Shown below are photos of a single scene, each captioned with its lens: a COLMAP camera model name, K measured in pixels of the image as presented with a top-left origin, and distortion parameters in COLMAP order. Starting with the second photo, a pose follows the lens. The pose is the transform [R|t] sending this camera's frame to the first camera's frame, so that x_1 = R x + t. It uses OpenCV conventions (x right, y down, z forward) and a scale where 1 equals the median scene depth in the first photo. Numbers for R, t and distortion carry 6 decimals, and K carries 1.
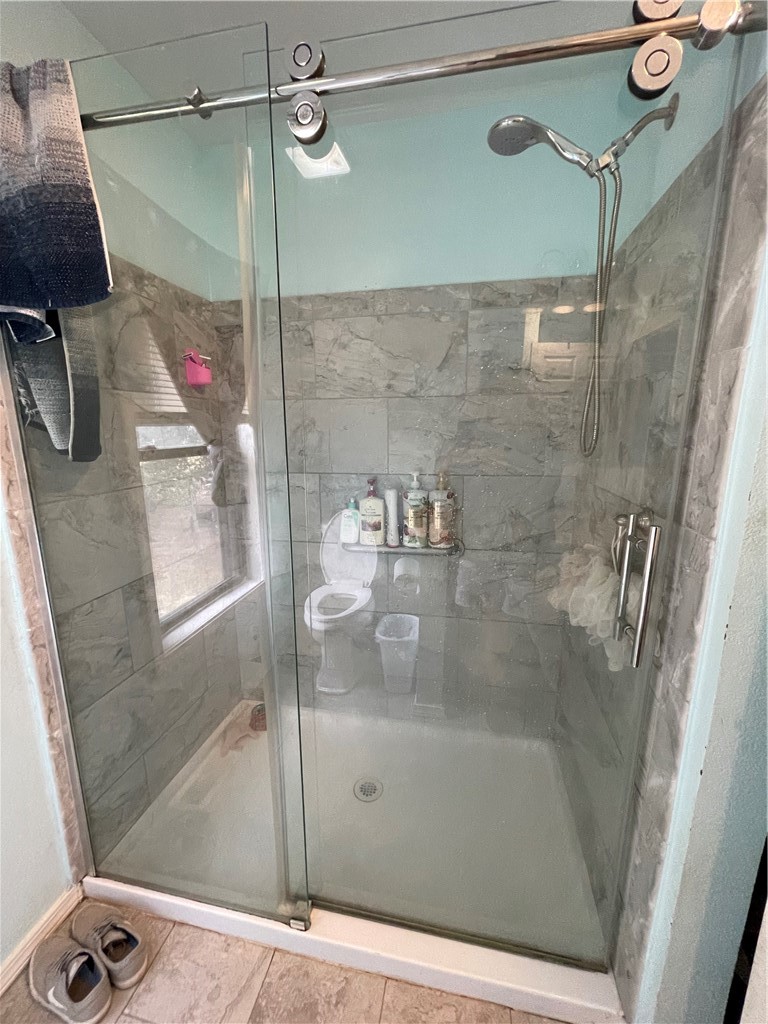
lens RADIAL K [[415.3, 0, 384.0], [0, 415.3, 512.0], [0, 0, 1]] dist [-0.001731, -0.000127]
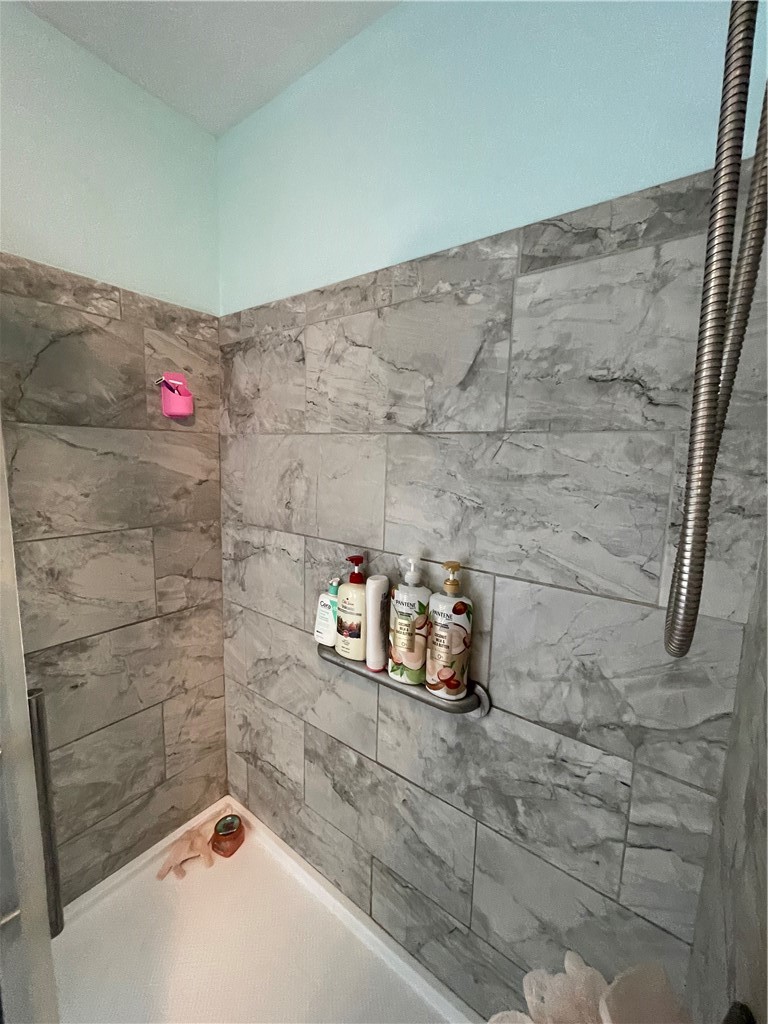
lens RADIAL K [[415.3, 0, 384.0], [0, 415.3, 512.0], [0, 0, 1]] dist [-0.001731, -0.000127]
pose [[0.902427, 0.092512, -0.420794, 0.285824], [-0.118930, 0.992216, -0.036915, -0.134109], [0.414104, 0.083358, 0.906405, 0.437007]]
